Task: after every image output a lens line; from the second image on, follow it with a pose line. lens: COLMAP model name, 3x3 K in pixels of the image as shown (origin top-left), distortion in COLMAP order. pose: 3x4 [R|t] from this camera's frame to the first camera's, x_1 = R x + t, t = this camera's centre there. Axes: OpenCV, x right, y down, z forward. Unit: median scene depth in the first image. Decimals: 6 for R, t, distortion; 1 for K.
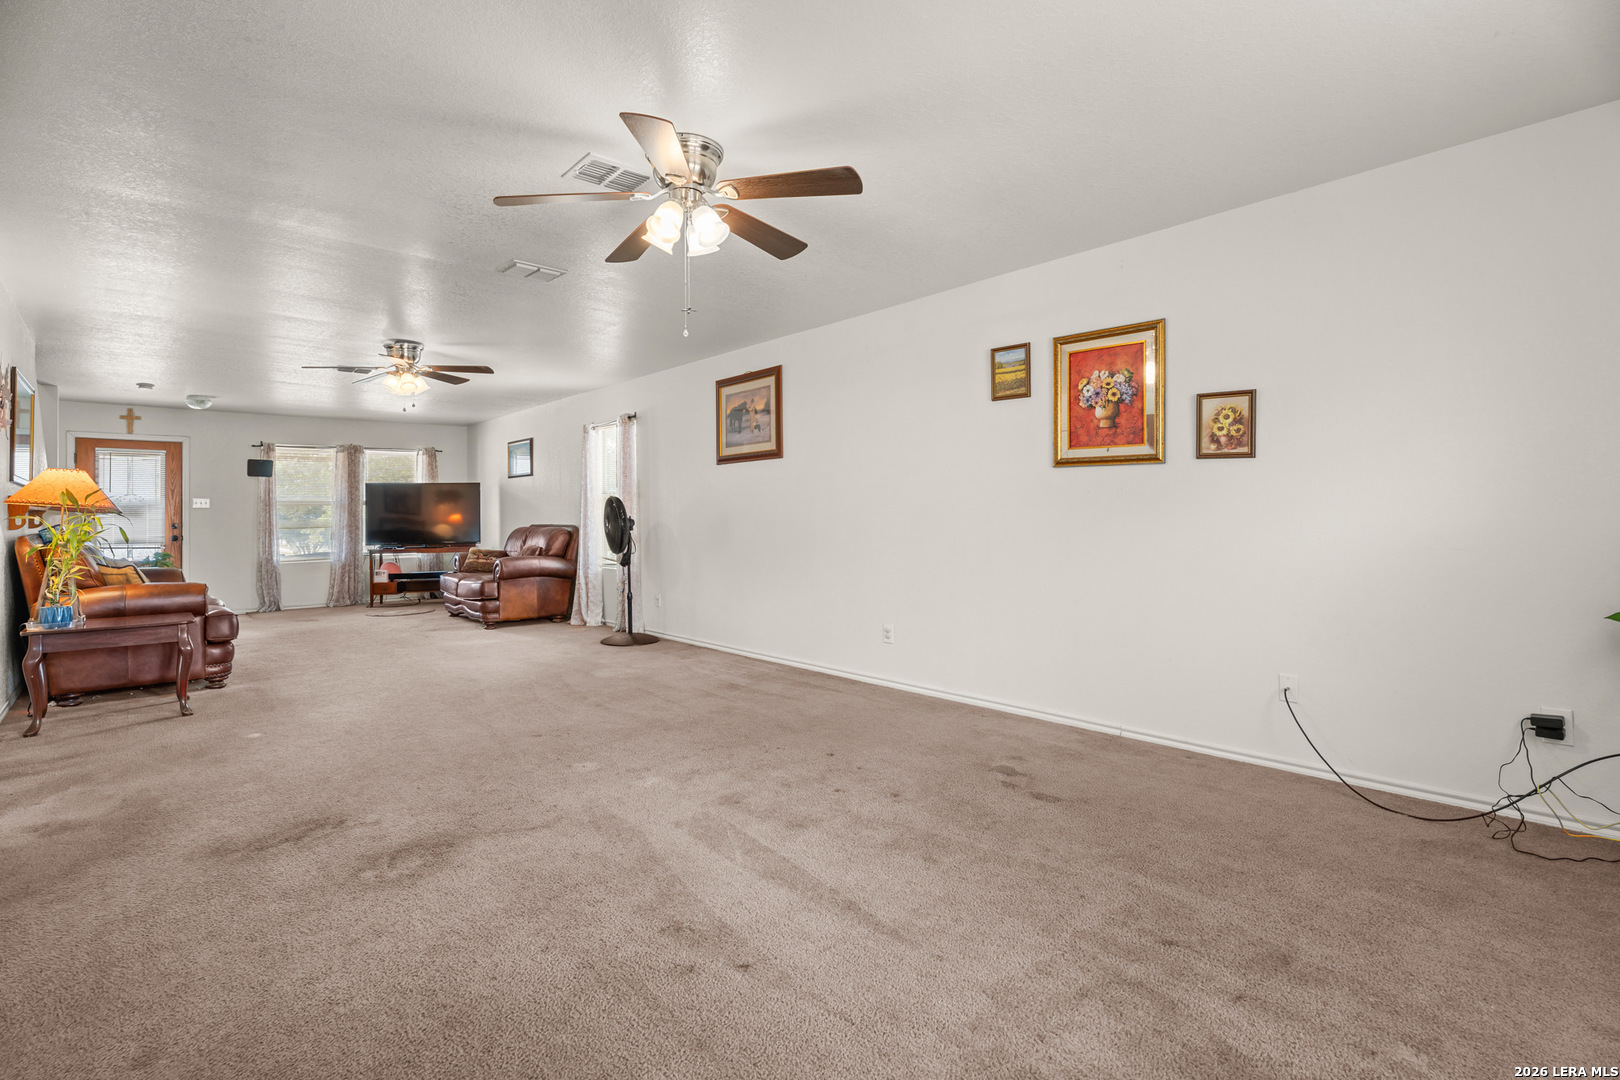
lens RADIAL K [[773.5, 0, 832.4], [0, 773.5, 518.6], [0, 0, 1]] dist [-0.019273, 0.002847]
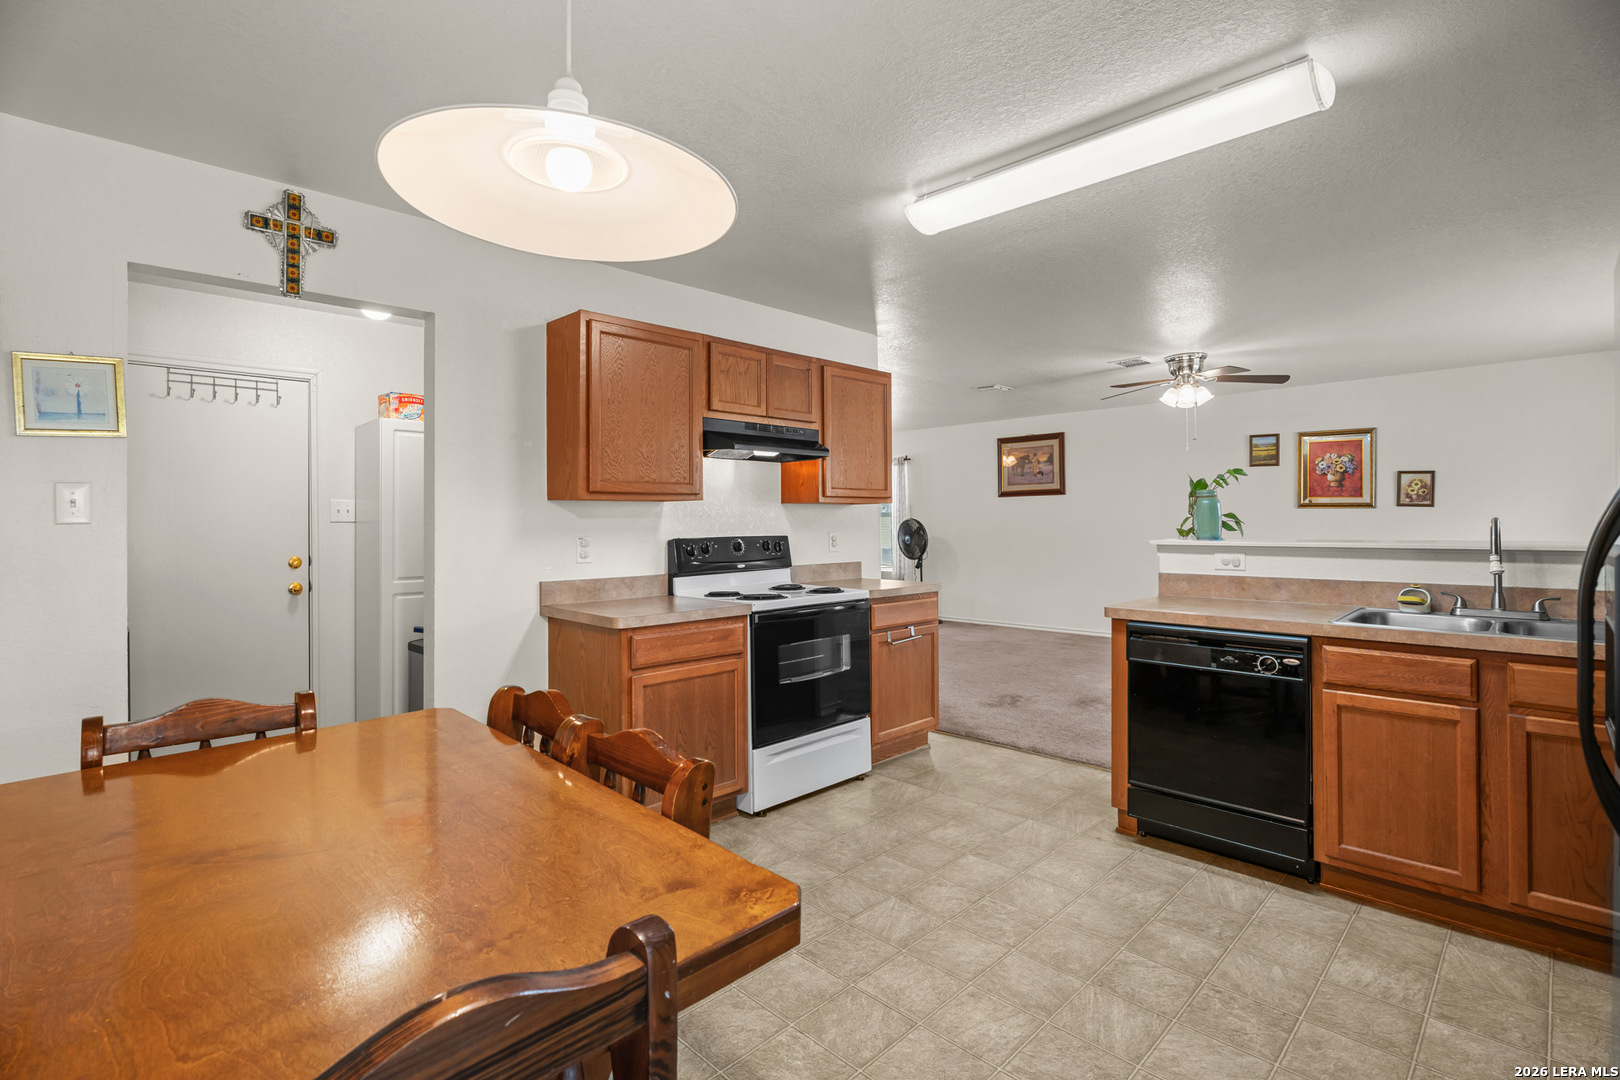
lens RADIAL K [[773.5, 0, 830.6], [0, 773.5, 514.2], [0, 0, 1]] dist [-0.019273, 0.002847]
pose [[0.998491, 0.001889, 0.054876, -0.592006], [-0.001177, 0.999915, -0.013006, -0.021260], [-0.054896, 0.012922, 0.998408, -0.449801]]
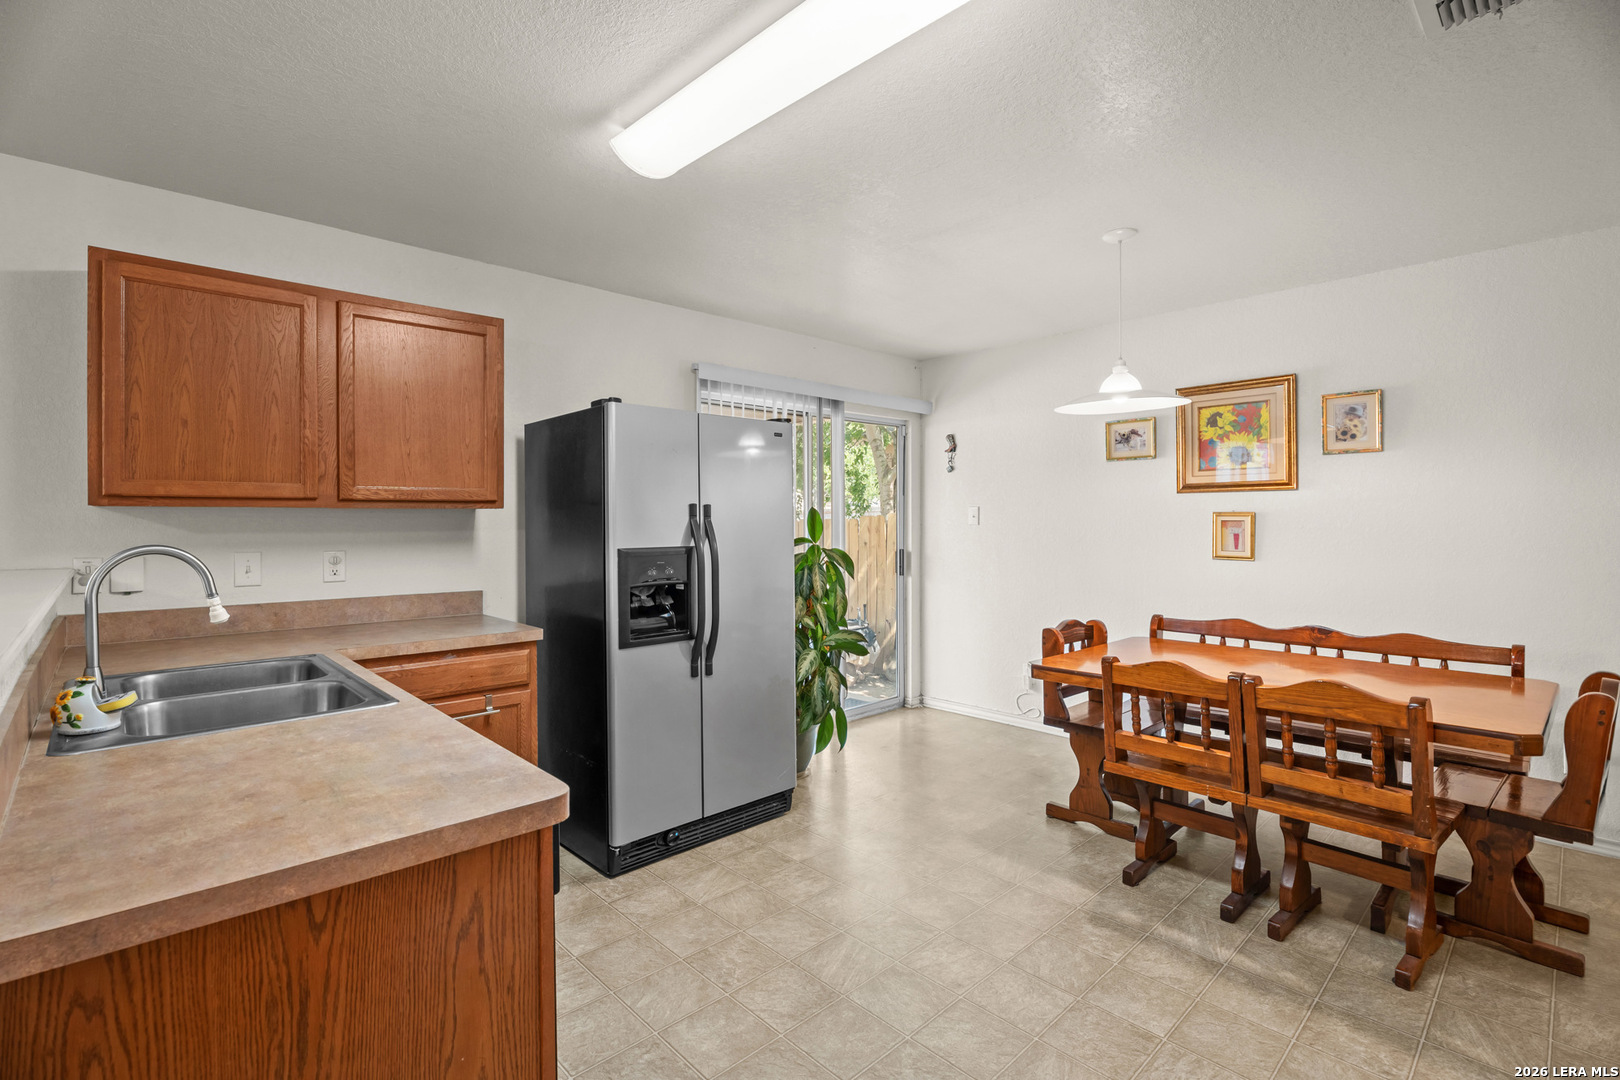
lens RADIAL K [[729.1, 0, 836.7], [0, 729.1, 534.7], [0, 0, 1]] dist [0.001201, -0.002358]
pose [[-0.999484, 0.012957, -0.029402, -0.434808], [0.012166, 0.999563, 0.026939, -0.034130], [0.029738, 0.026567, -0.999205, 0.271787]]
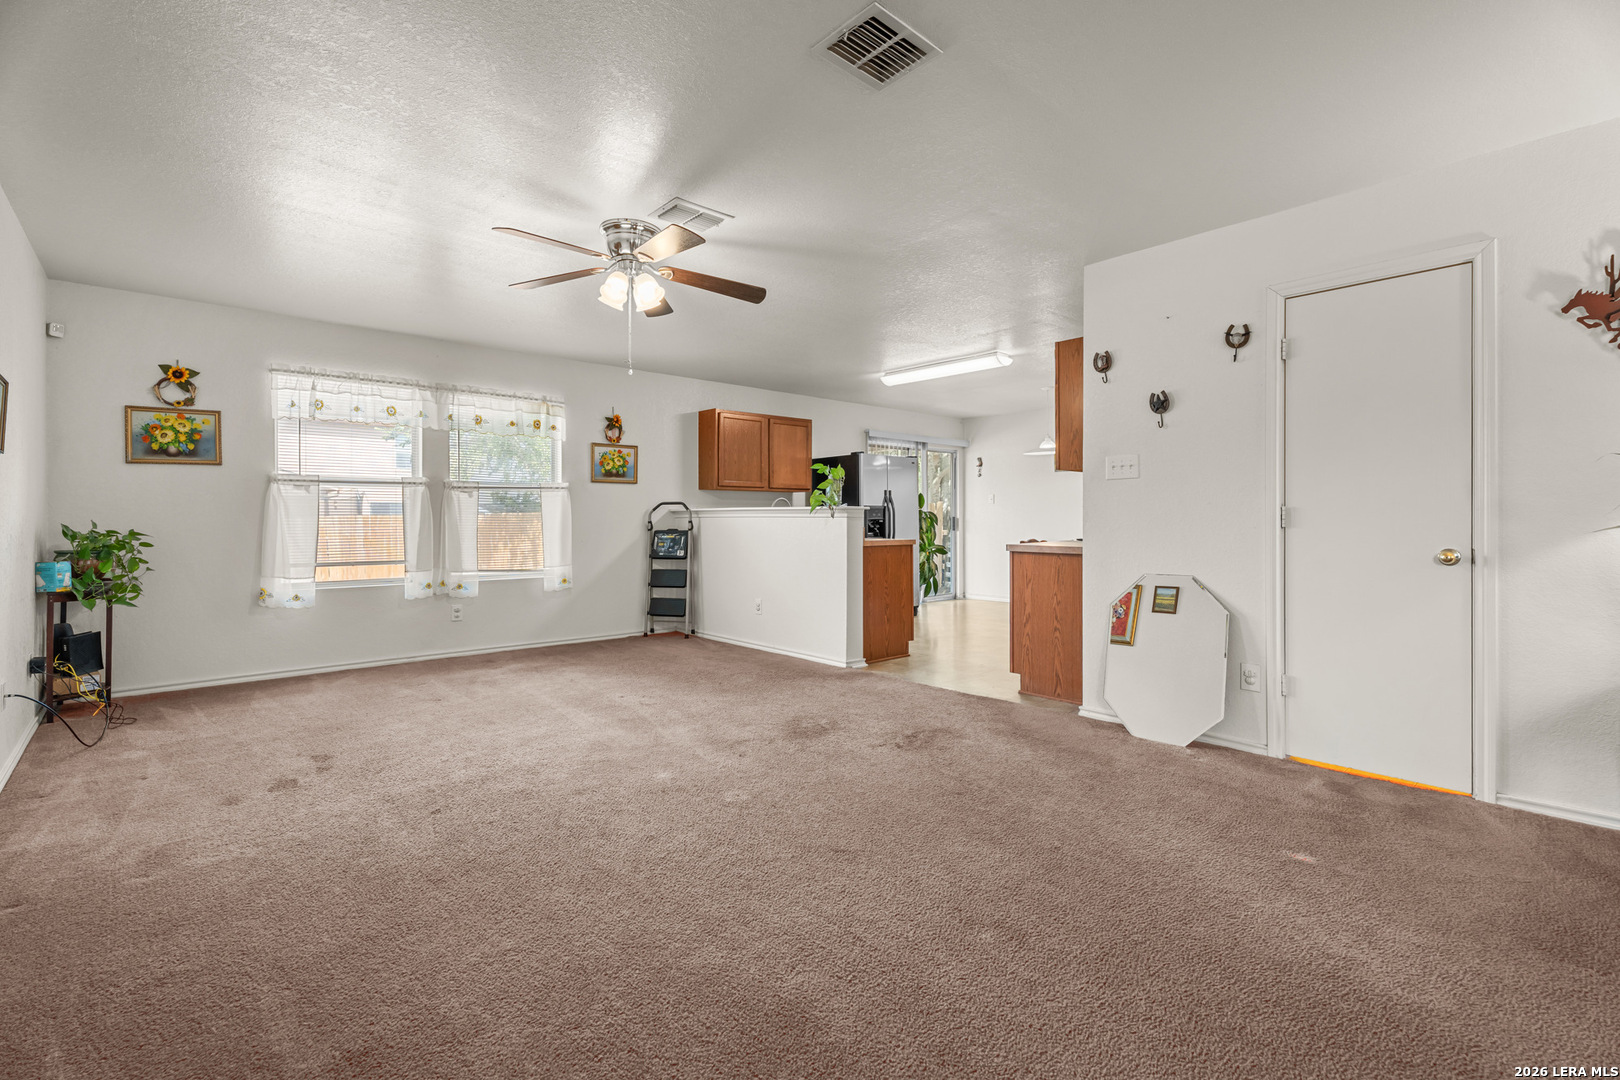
lens RADIAL K [[729.1, 0, 820.7], [0, 729.1, 521.8], [0, 0, 1]] dist [0.001201, -0.002358]
pose [[-0.999853, 0.010644, 0.013408, -0.251858], [0.010757, 0.999907, 0.008438, 0.001908], [-0.013317, 0.008581, -0.999875, 1.095065]]
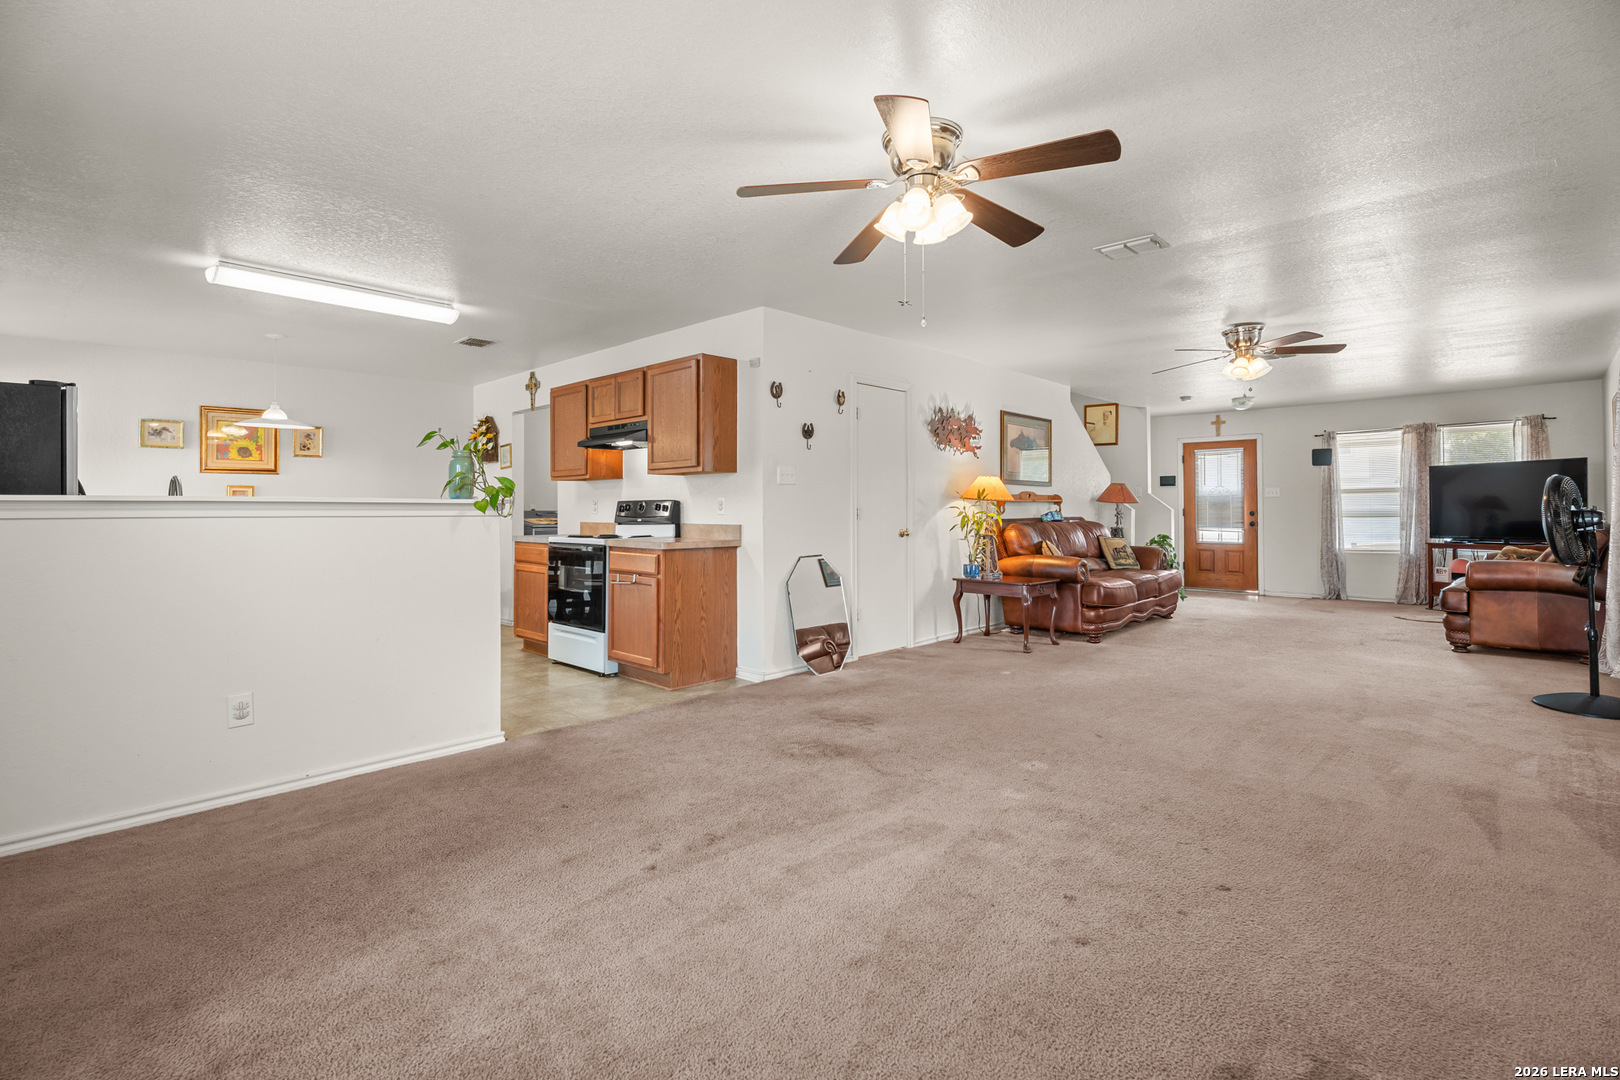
lens RADIAL K [[773.5, 0, 778.6], [0, 773.5, 501.4], [0, 0, 1]] dist [-0.019273, 0.002847]
pose [[0.041008, -0.003549, -0.999153, 0.387190], [-0.000528, 0.999993, -0.003574, -0.005312], [0.999159, 0.000674, 0.041006, 0.383583]]
